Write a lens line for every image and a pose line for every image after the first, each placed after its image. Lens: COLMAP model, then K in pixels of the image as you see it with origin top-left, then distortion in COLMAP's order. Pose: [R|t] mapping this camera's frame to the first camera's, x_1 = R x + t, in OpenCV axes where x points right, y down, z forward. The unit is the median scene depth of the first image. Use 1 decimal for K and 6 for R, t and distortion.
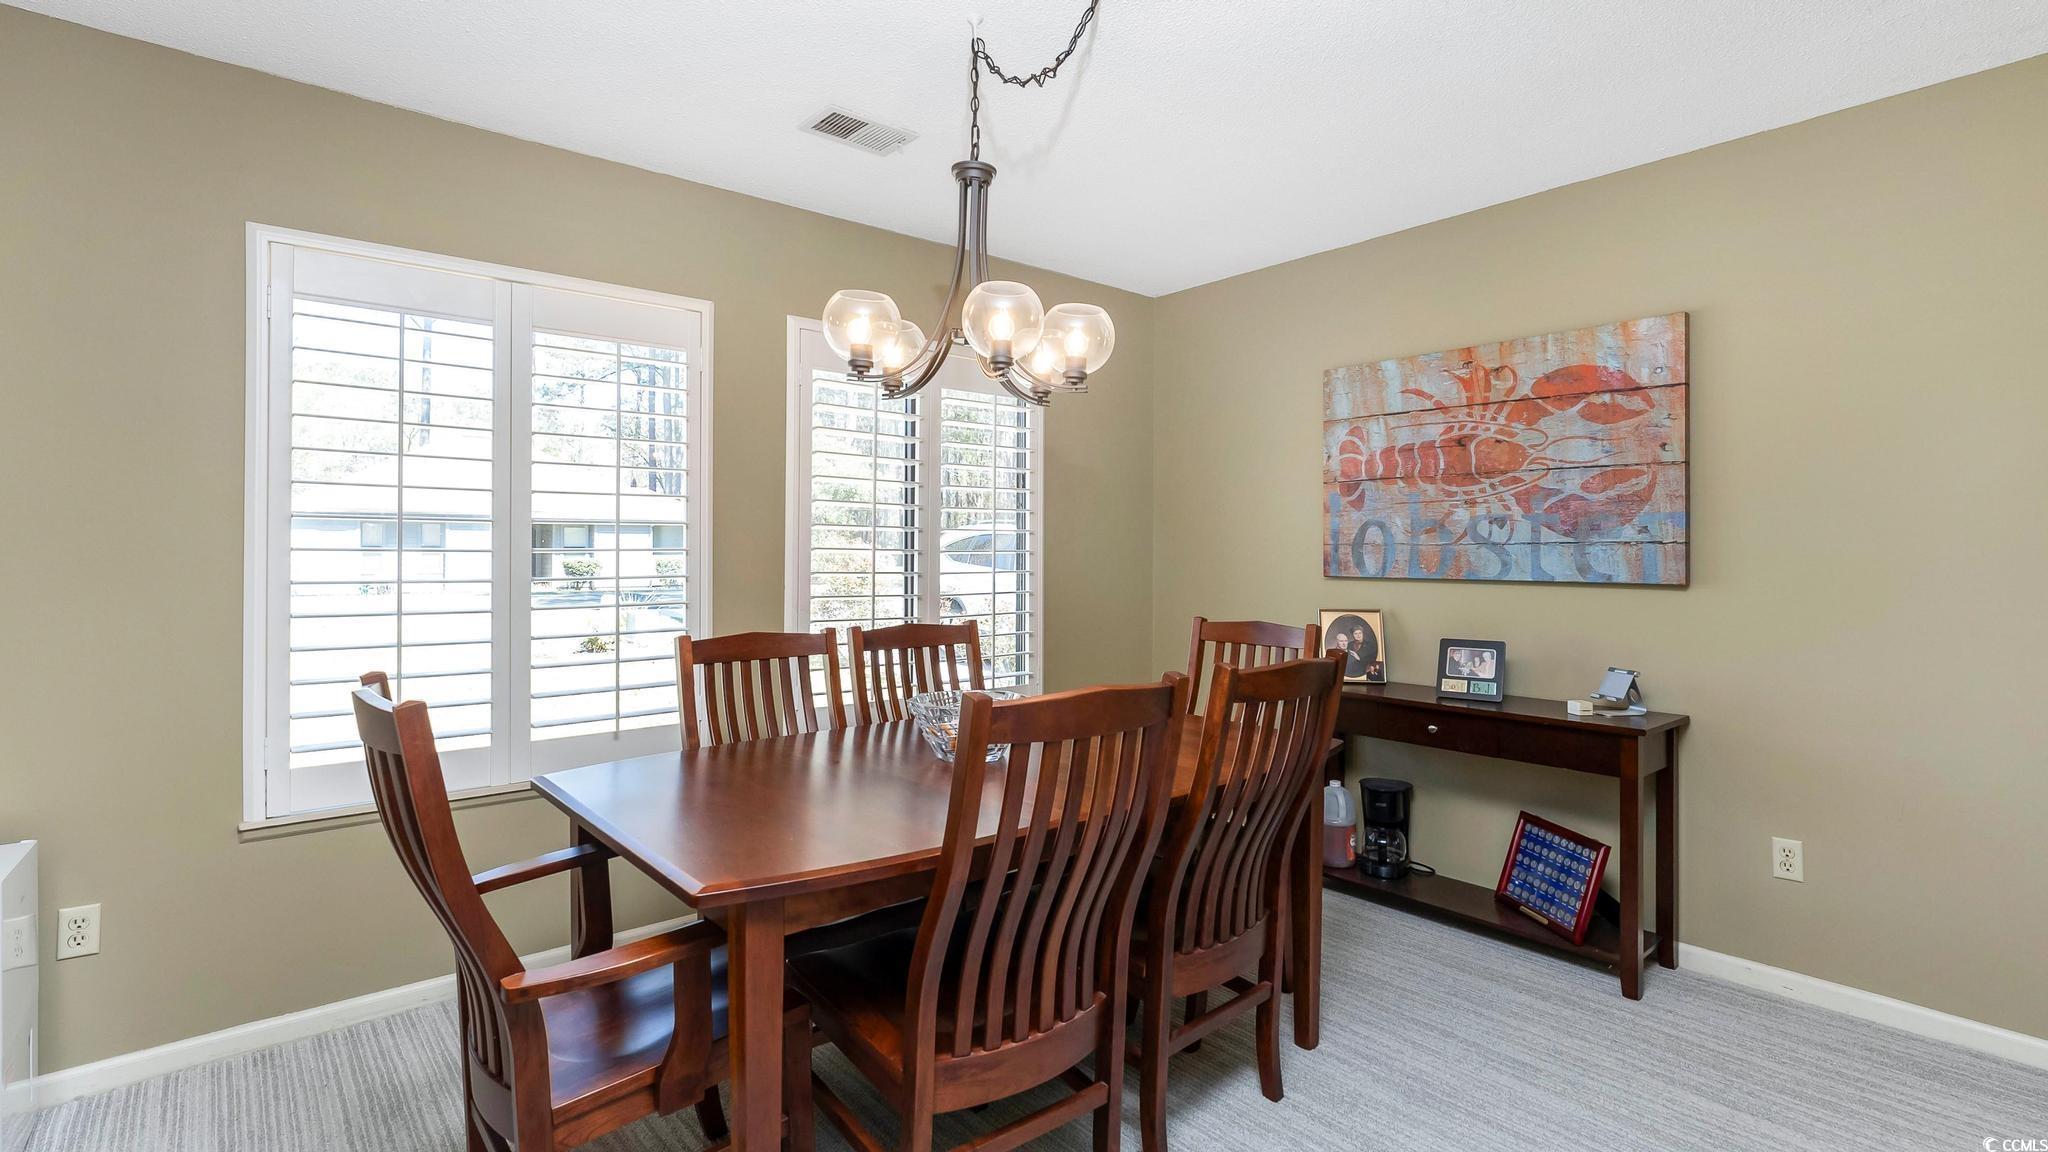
lens RADIAL K [[970.7, 0, 1014.1], [0, 970.7, 559.7], [0, 0, 1]] dist [-0.005307, 0.000251]
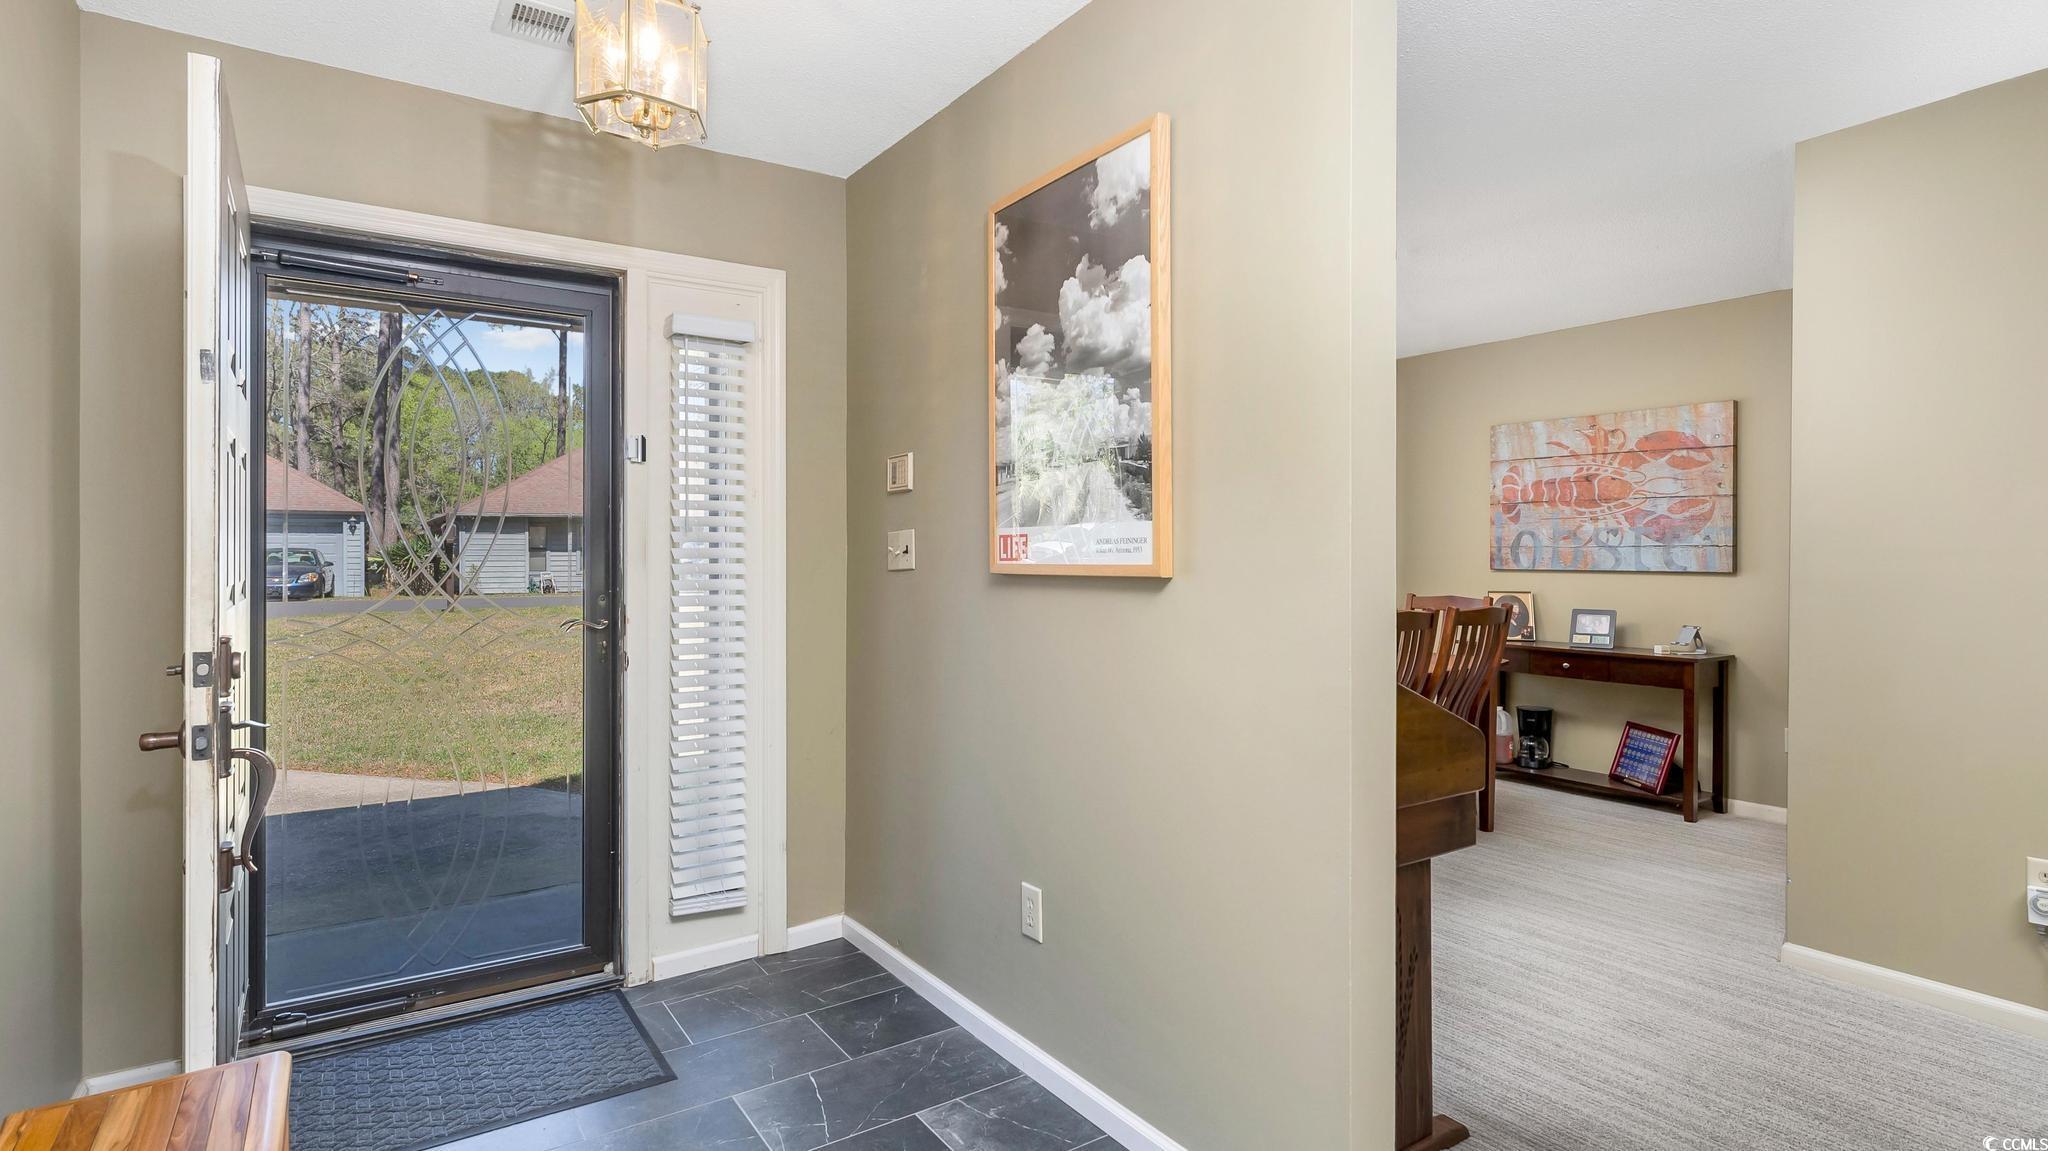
lens RADIAL K [[1016.8, 0, 1018.7], [0, 1016.8, 567.2], [0, 0, 1]] dist [-0.006662, -0.000228]
pose [[0.994371, 0.002024, -0.105934, -0.253388], [-0.001486, 0.999986, 0.005160, 0.008780], [0.105943, -0.004973, 0.994360, -0.668668]]
